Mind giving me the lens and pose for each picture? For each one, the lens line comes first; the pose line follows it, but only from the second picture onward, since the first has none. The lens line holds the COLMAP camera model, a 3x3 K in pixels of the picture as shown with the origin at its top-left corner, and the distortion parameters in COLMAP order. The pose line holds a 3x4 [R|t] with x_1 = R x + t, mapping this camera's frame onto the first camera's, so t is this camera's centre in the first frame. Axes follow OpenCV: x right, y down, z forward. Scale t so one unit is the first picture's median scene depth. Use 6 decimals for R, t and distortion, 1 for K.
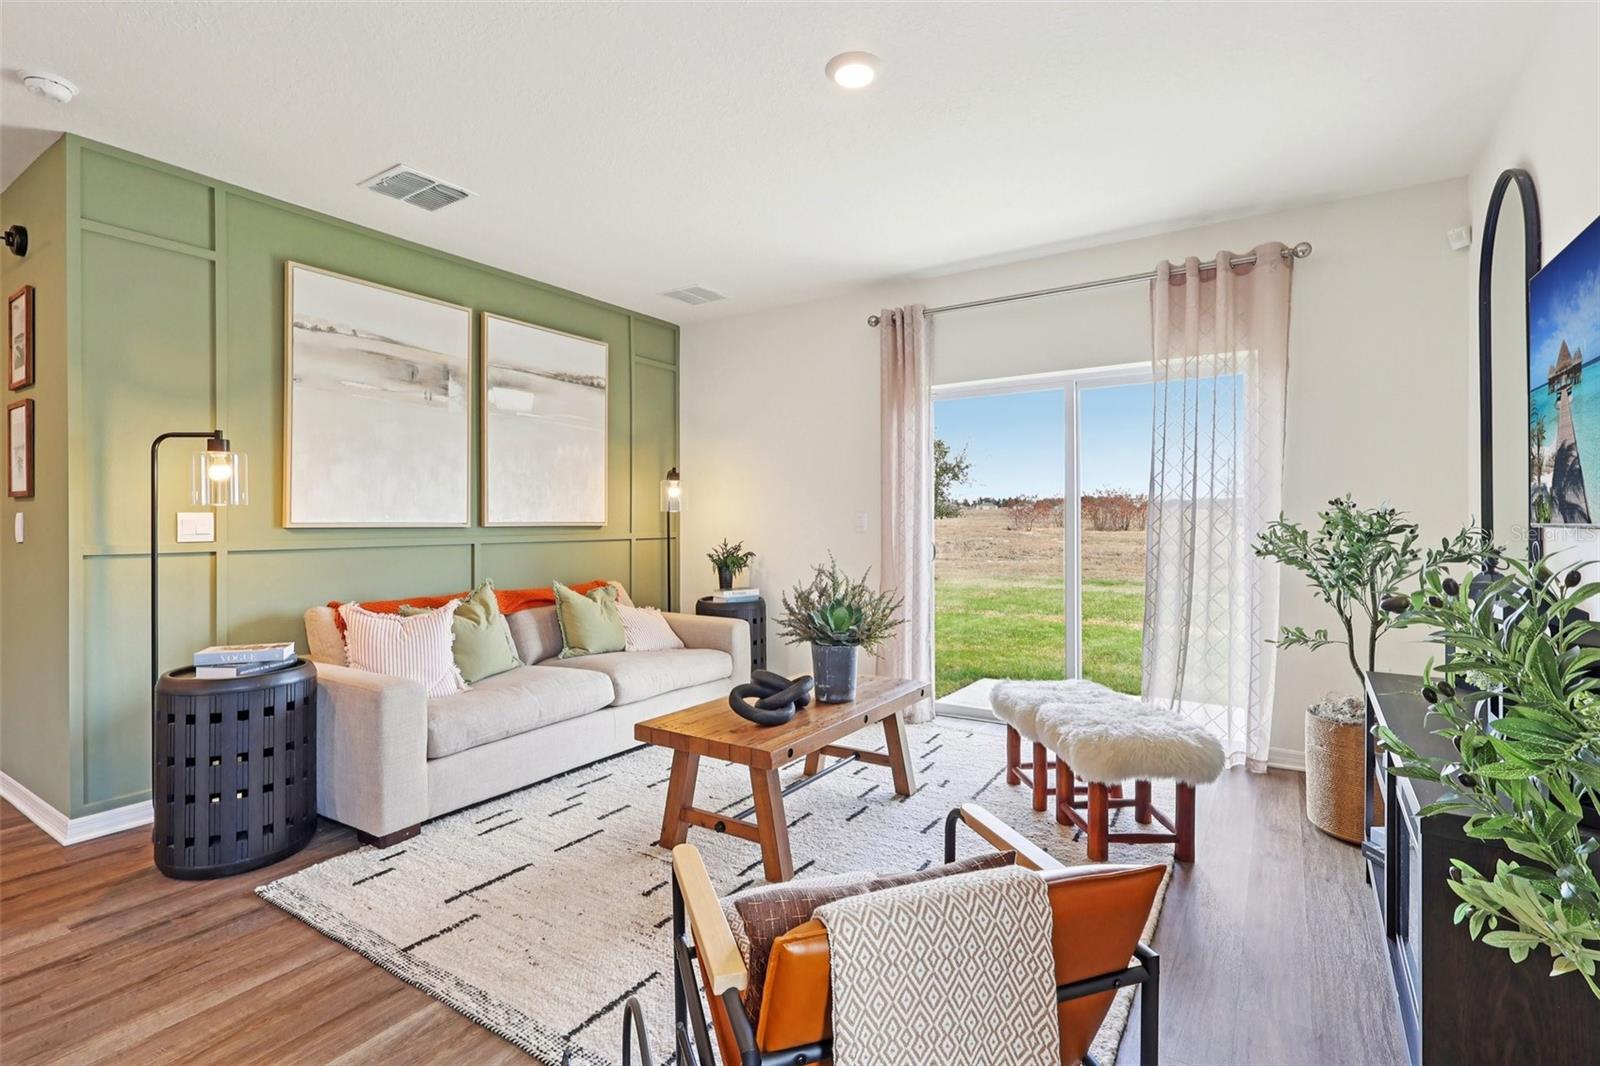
lens RADIAL K [[745.1, 0, 800.5], [0, 745.1, 522.2], [0, 0, 1]] dist [-0.005527, 0.002491]
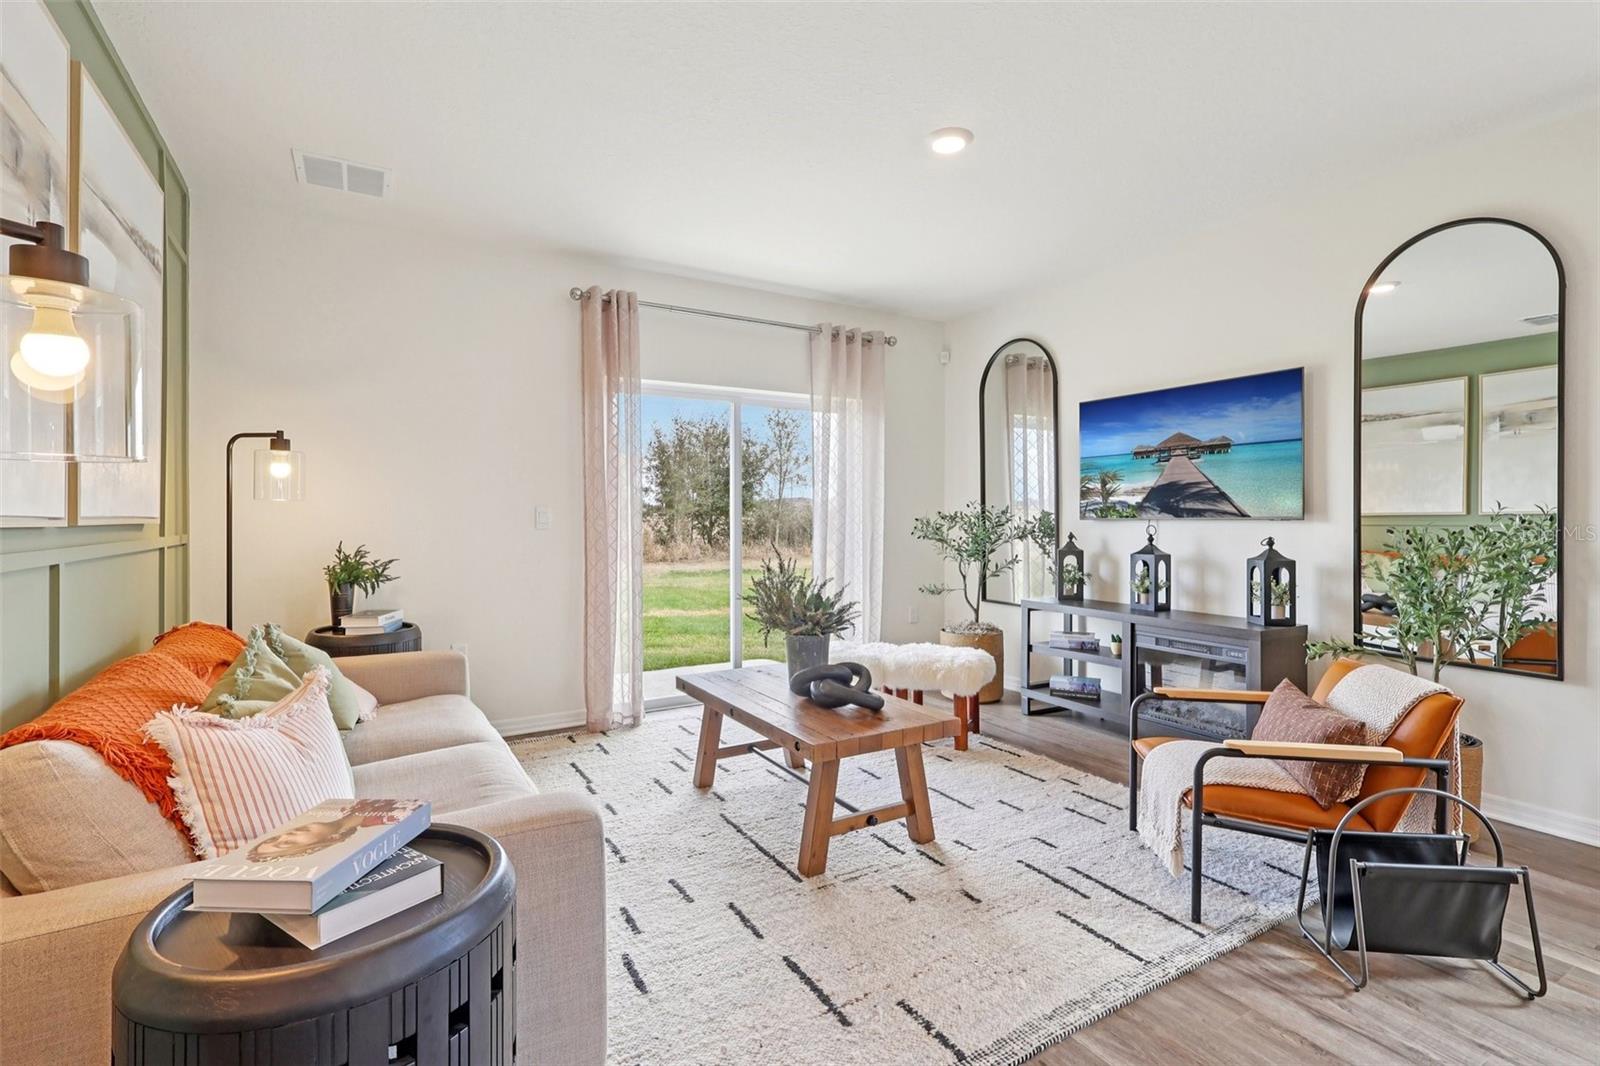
lens RADIAL K [[745.1, 0, 803.5], [0, 745.1, 520.7], [0, 0, 1]] dist [-0.005527, 0.002491]
pose [[0.441512, -0.002320, 0.897252, -0.759521], [0.001885, 0.999997, 0.001659, 0.003440], [-0.897253, 0.000959, 0.441515, 0.465536]]
